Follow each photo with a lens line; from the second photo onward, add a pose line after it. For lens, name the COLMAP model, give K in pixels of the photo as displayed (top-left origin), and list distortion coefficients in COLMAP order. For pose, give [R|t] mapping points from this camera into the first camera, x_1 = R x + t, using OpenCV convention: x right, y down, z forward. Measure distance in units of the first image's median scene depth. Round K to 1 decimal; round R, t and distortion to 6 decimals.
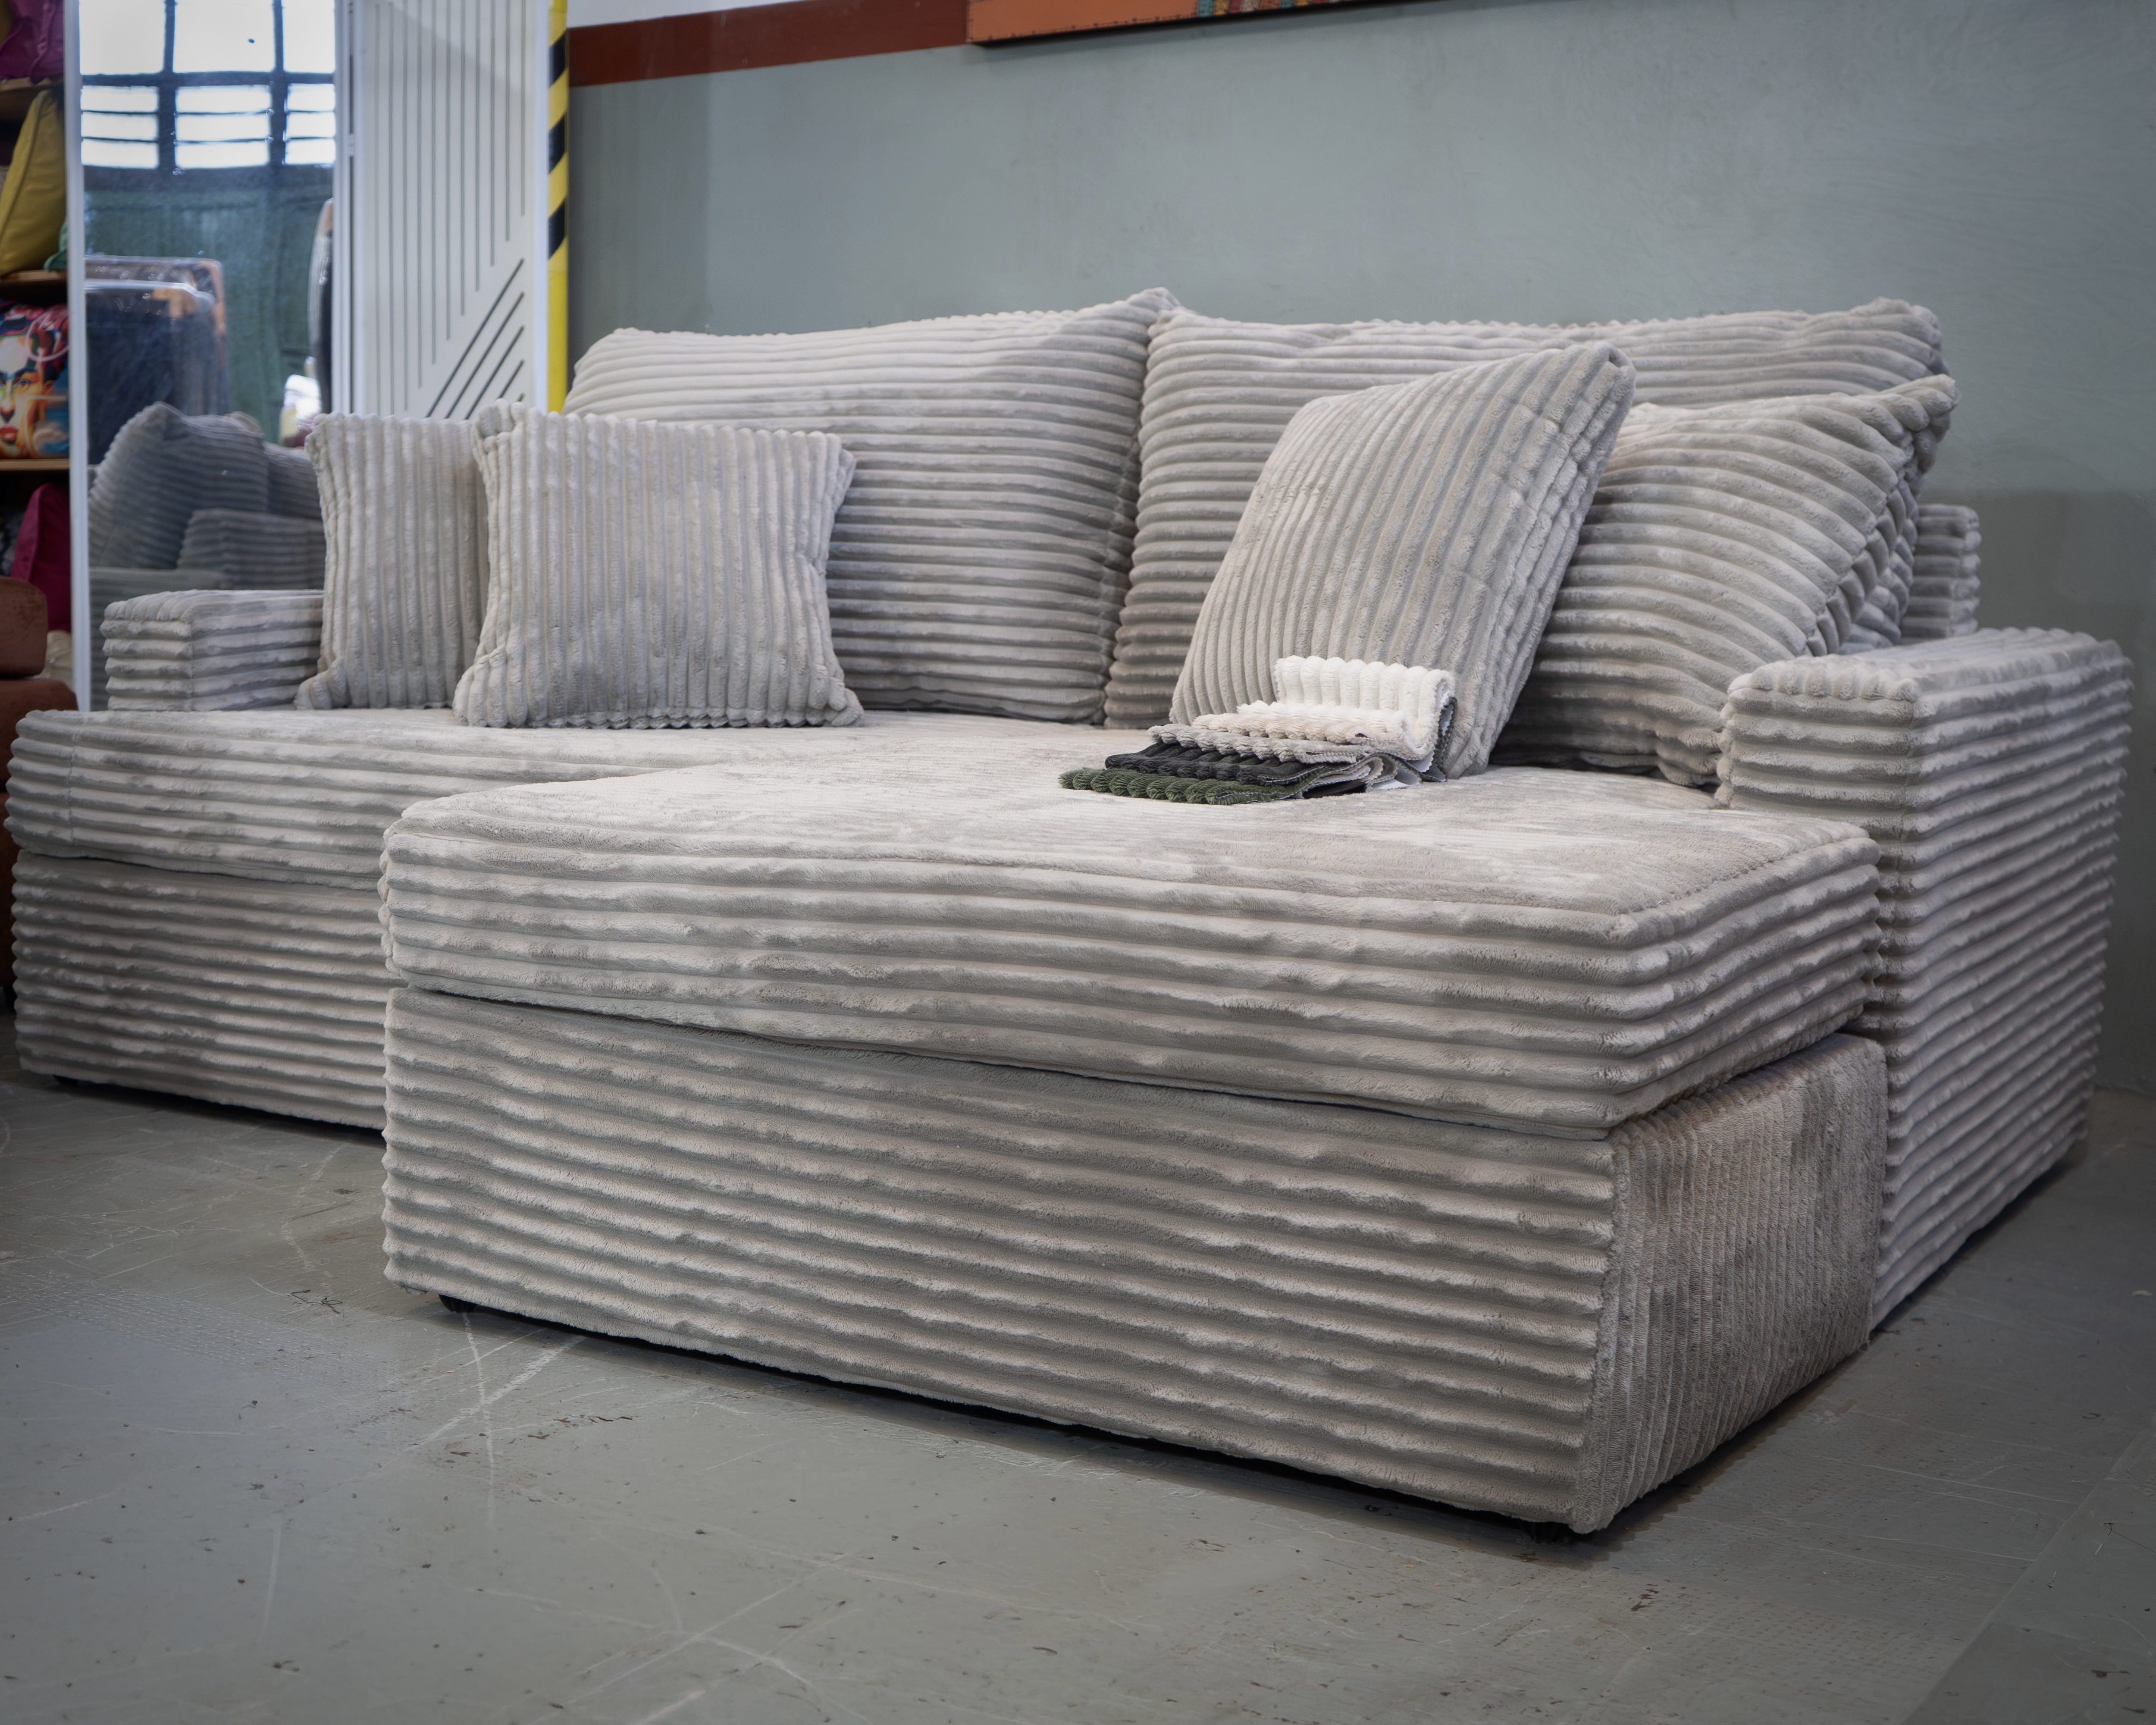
lens RADIAL K [[2613.1, 0, 1075.6], [0, 2613.1, 892.7], [0, 0, 1]] dist [0.001075, -0.030381]
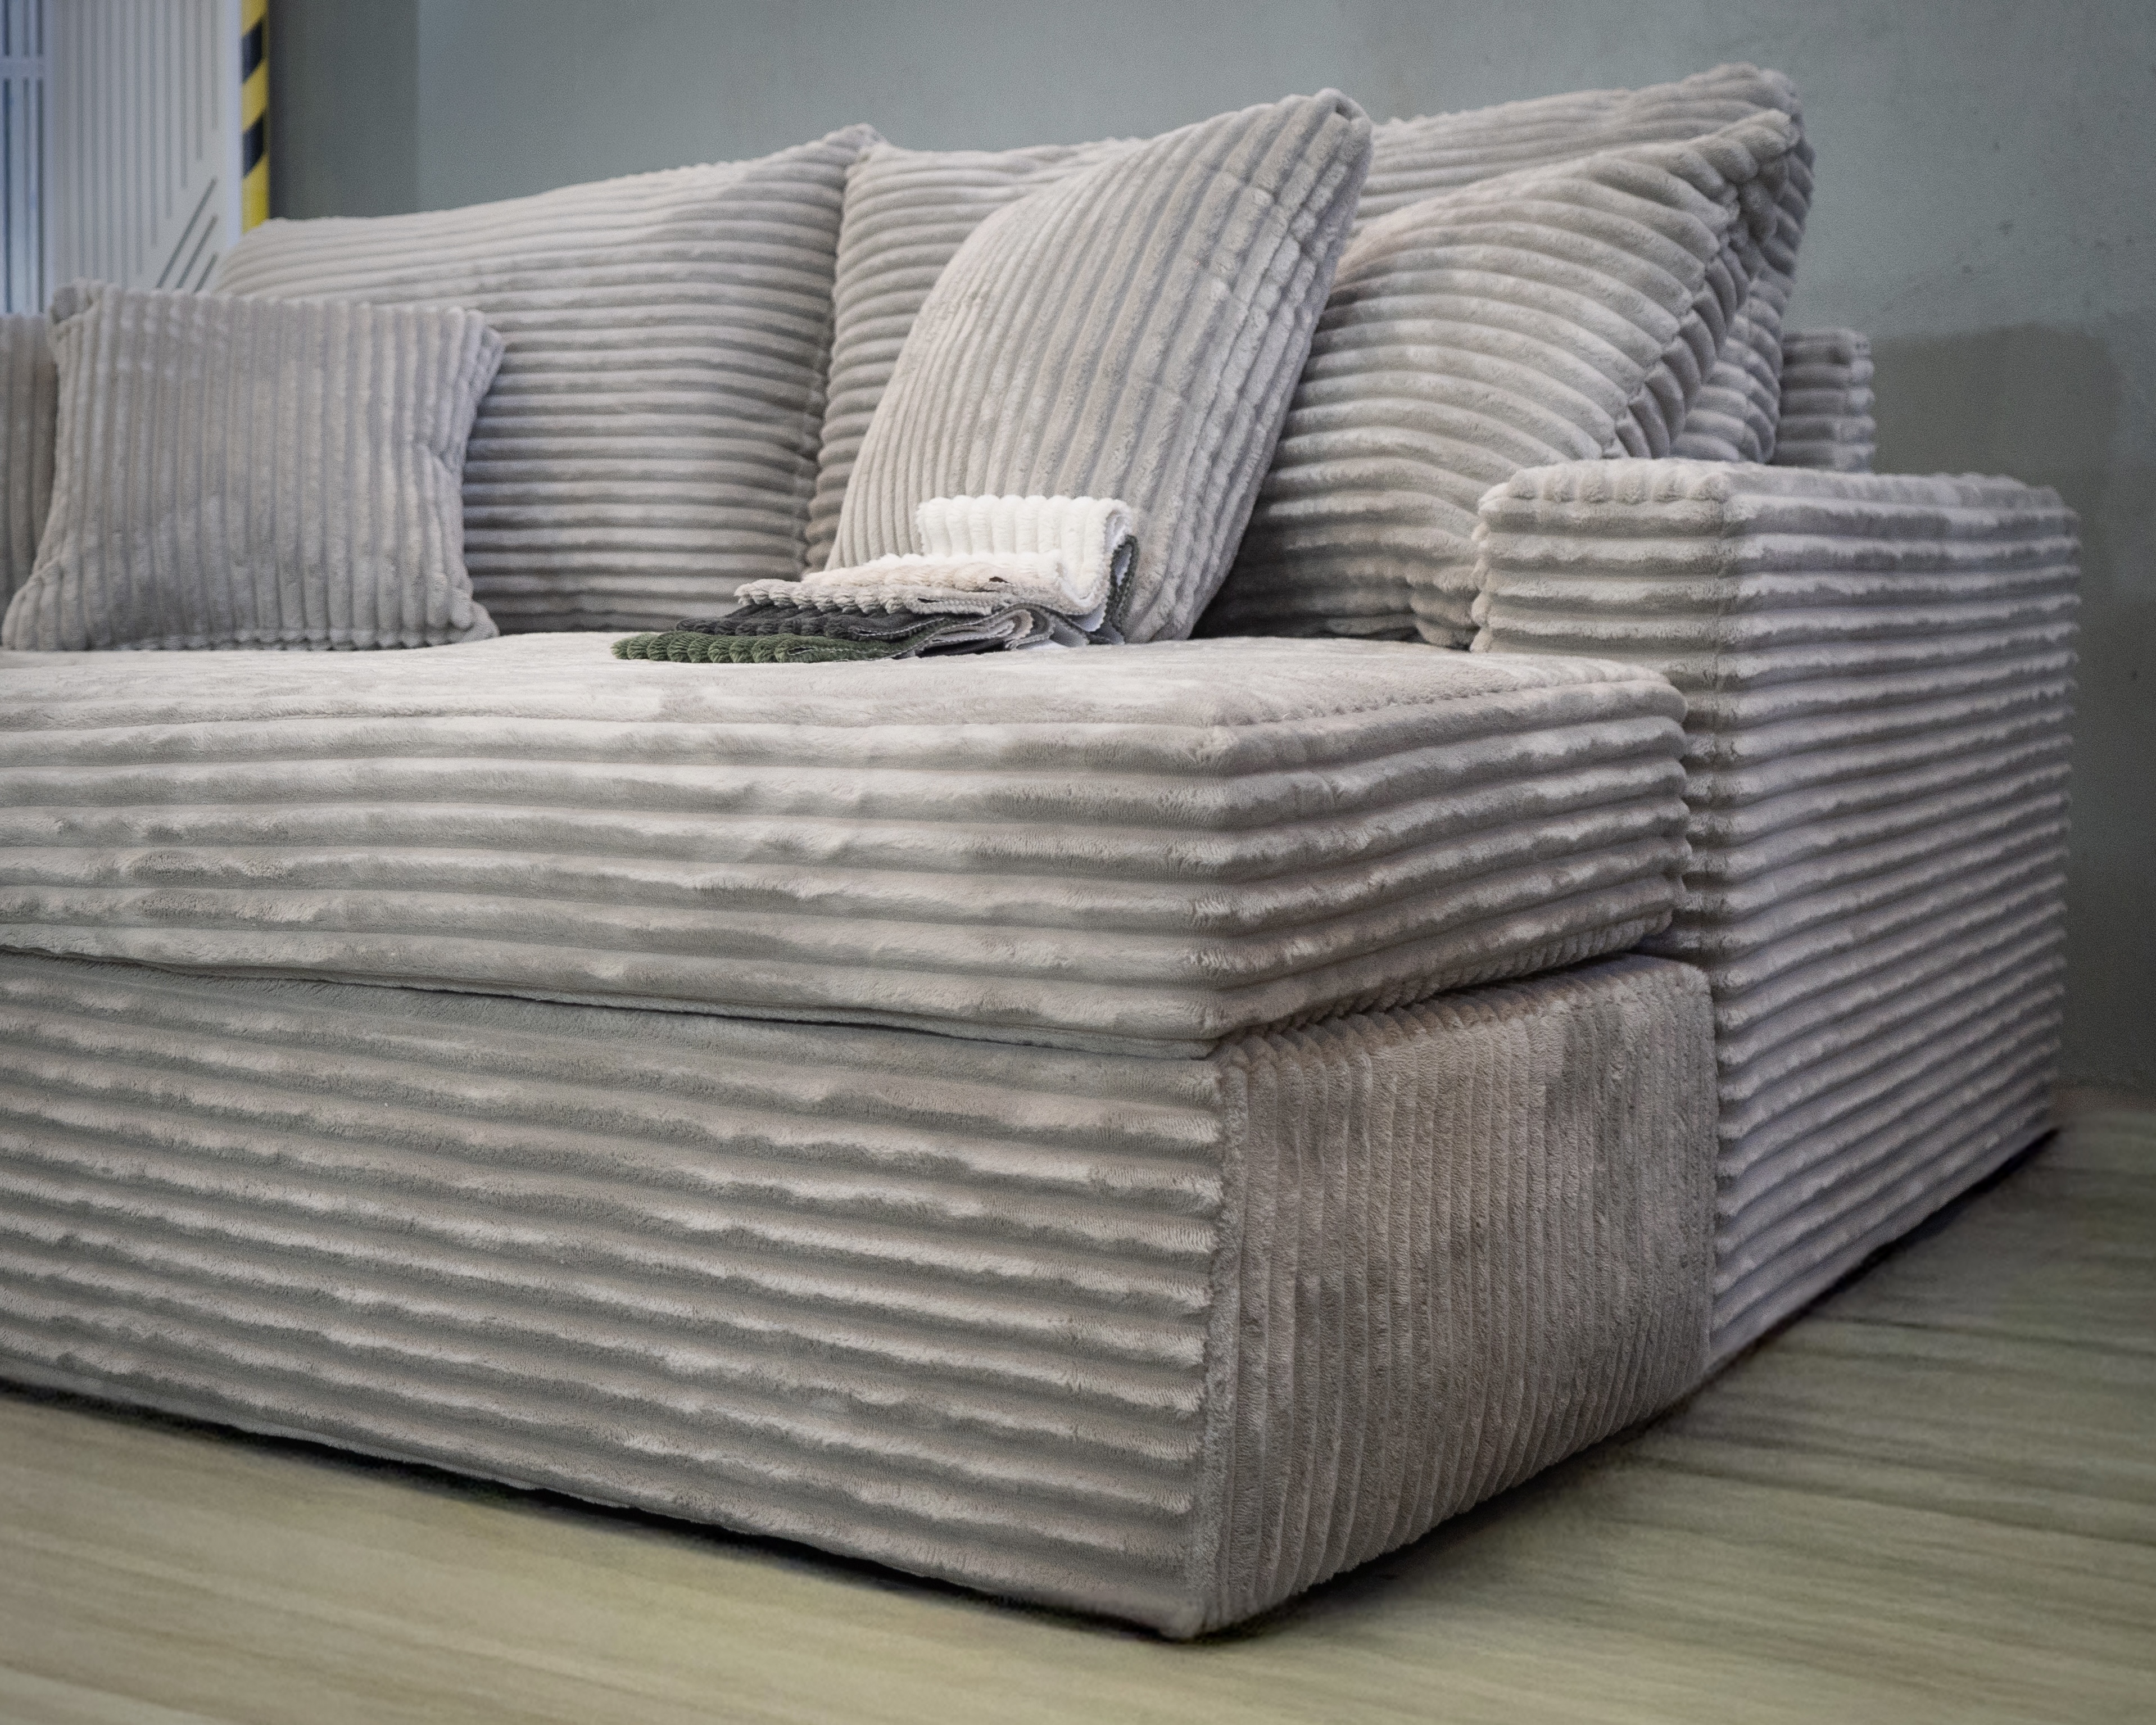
lens RADIAL K [[2433.5, 0, 1078.0], [0, 2433.5, 862.5], [0, 0, 1]] dist [-0.009132, 0.007747]
pose [[0.996476, -0.022017, -0.080938, 0.188426], [0.015181, 0.996339, -0.084131, 0.082346], [0.082494, 0.082606, 0.993162, 0.303509]]
